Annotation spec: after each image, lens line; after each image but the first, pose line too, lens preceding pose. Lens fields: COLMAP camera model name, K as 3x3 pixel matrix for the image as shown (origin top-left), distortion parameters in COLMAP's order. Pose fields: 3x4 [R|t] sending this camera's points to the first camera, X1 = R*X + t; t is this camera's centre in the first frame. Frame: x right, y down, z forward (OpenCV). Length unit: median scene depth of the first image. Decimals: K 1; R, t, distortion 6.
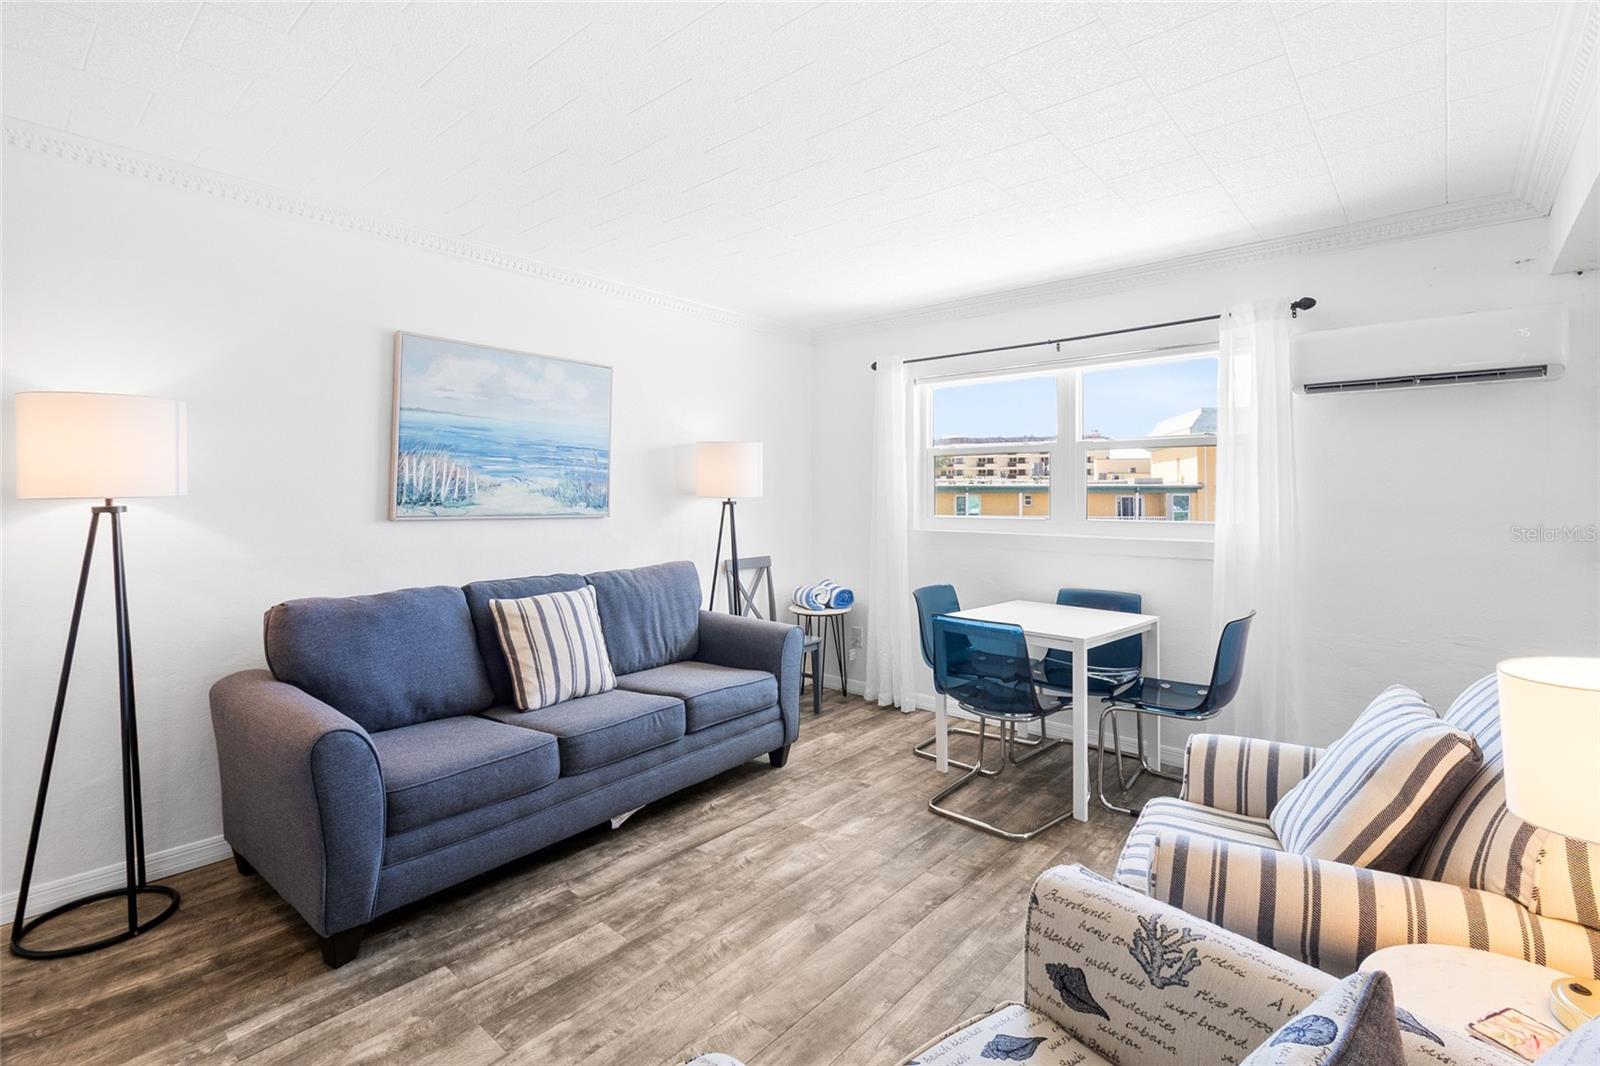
lens RADIAL K [[739.2, 0, 824.0], [0, 739.2, 492.1], [0, 0, 1]] dist [-0.002655, -0.000415]
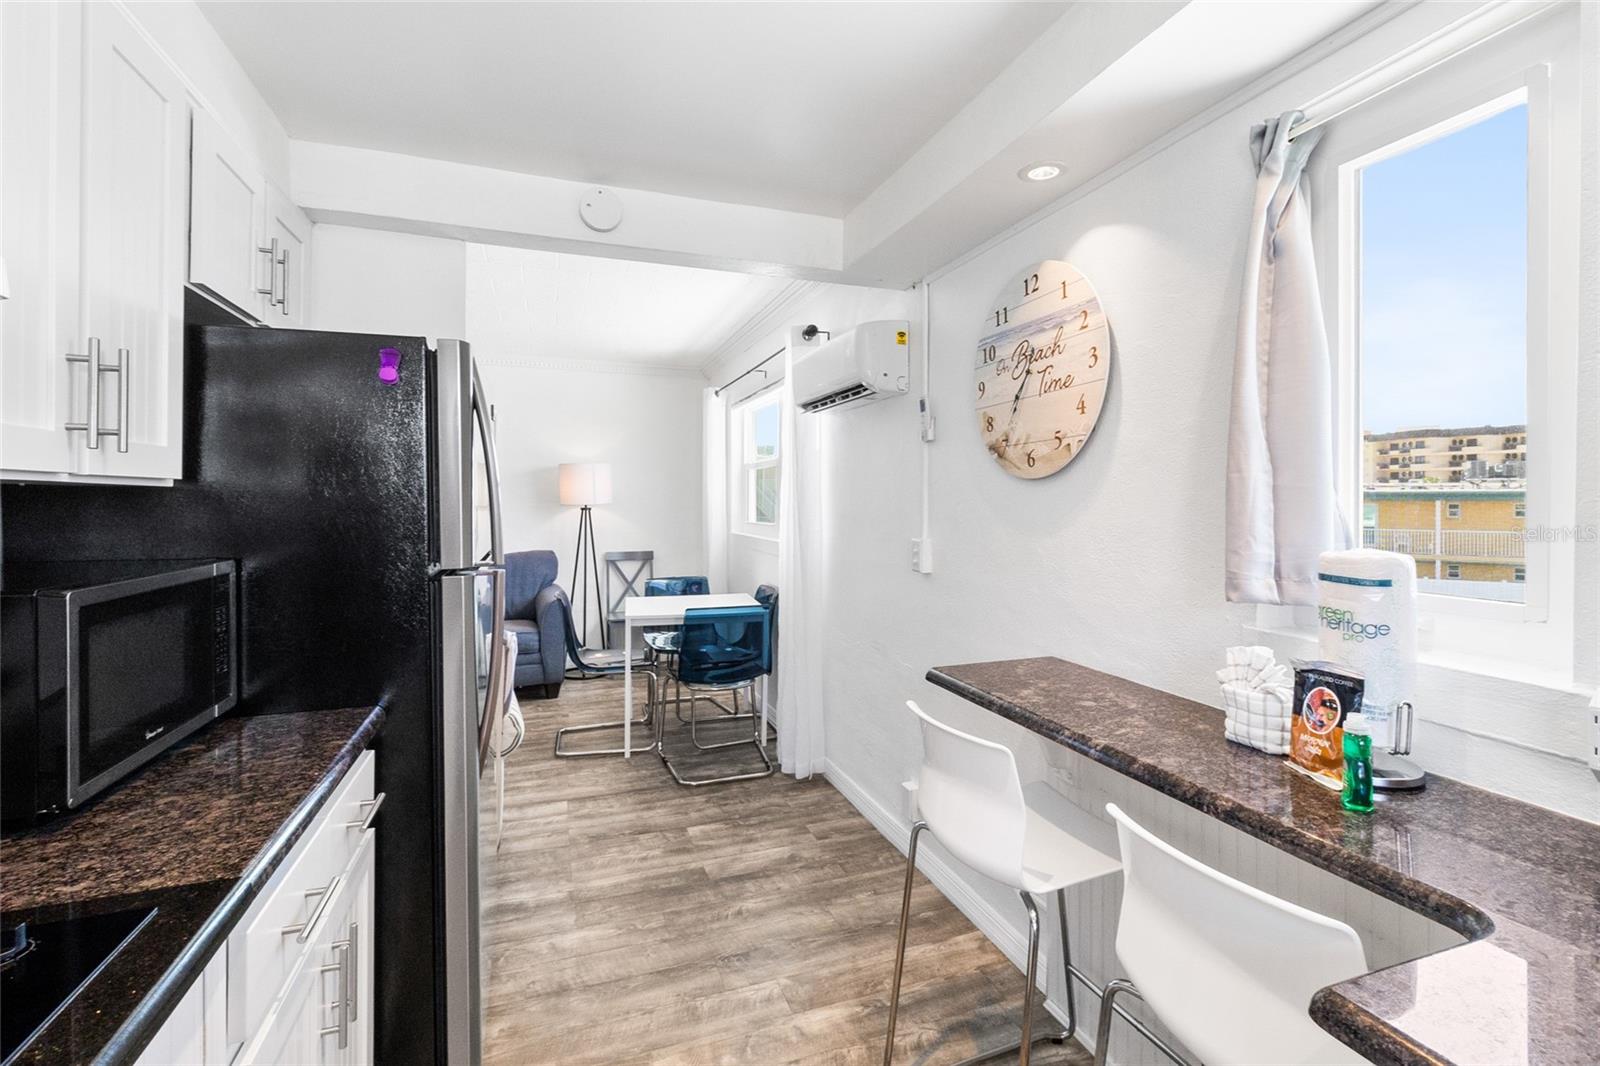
lens RADIAL K [[762.8, 0, 837.7], [0, 762.8, 505.7], [0, 0, 1]] dist [0.002251, 0.000371]
pose [[0.870844, 0.005670, -0.491527, 1.258189], [-0.001498, 0.999959, 0.008882, -0.003855], [0.491558, -0.006999, 0.870817, 0.028004]]
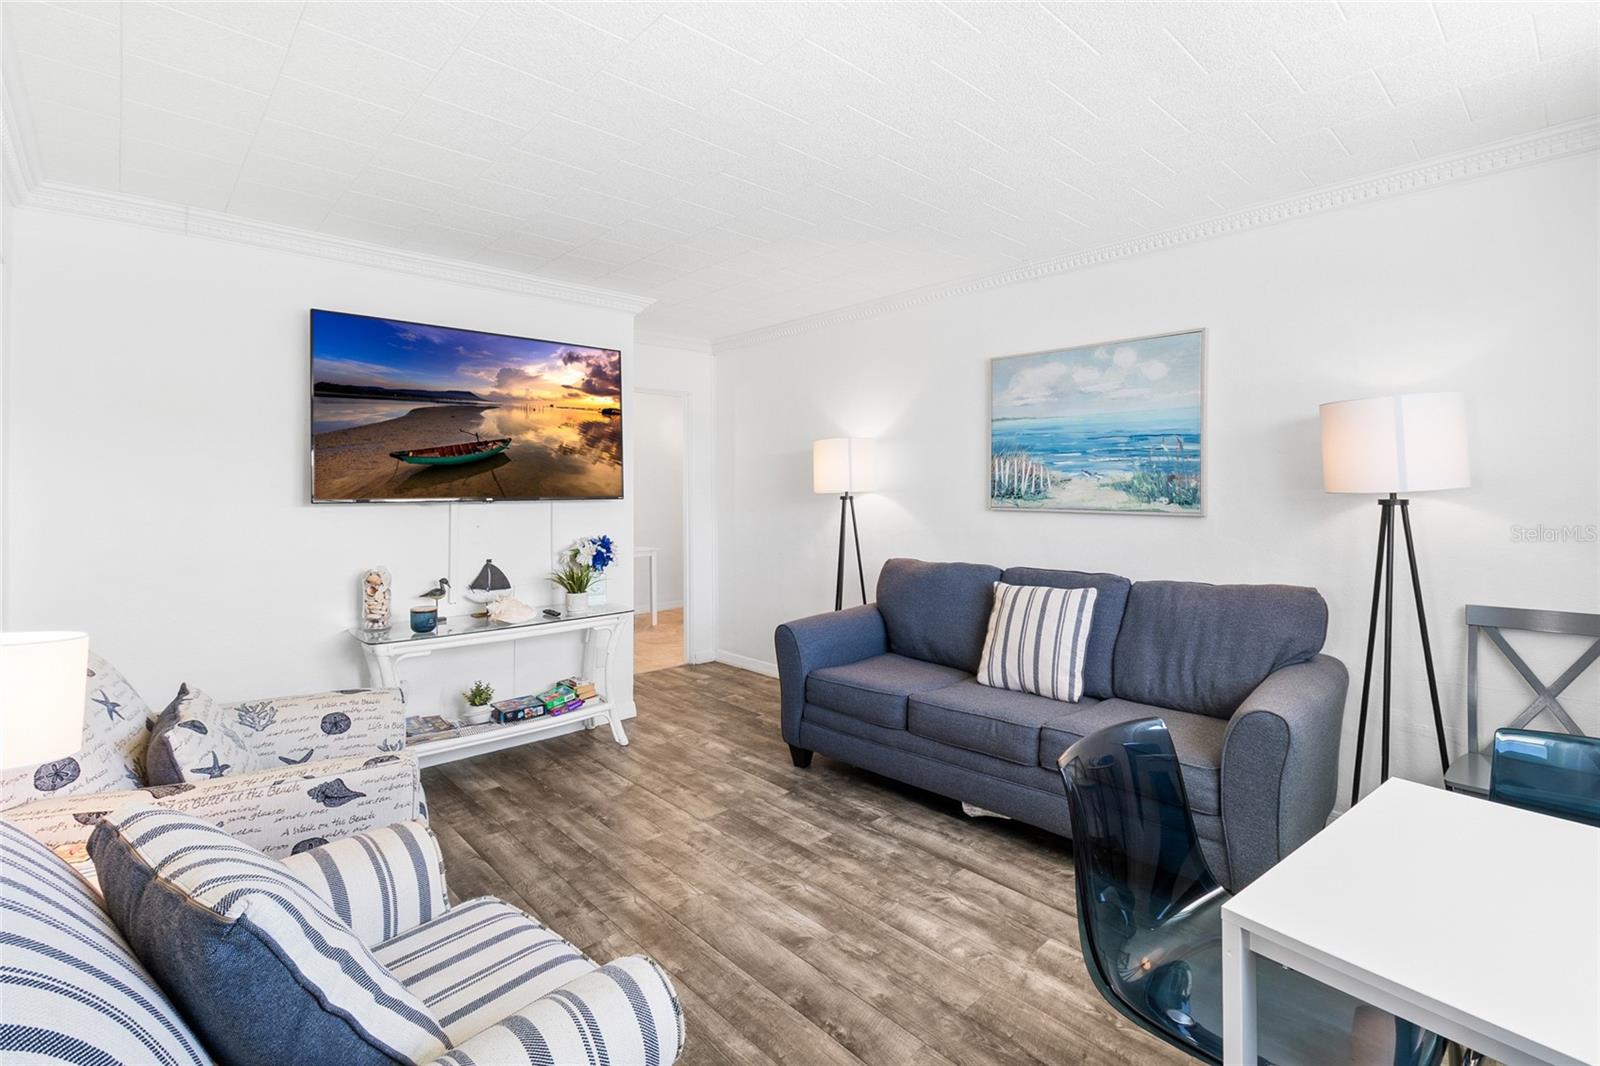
lens RADIAL K [[741.5, 0, 799.5], [0, 741.5, 492.8], [0, 0, 1]] dist [-0.000166, -0.000407]
pose [[-0.125492, 0.006125, -0.992076, 0.686713], [0.008252, 0.999953, 0.005130, 0.000255], [0.992060, -0.007542, -0.125536, 0.806416]]
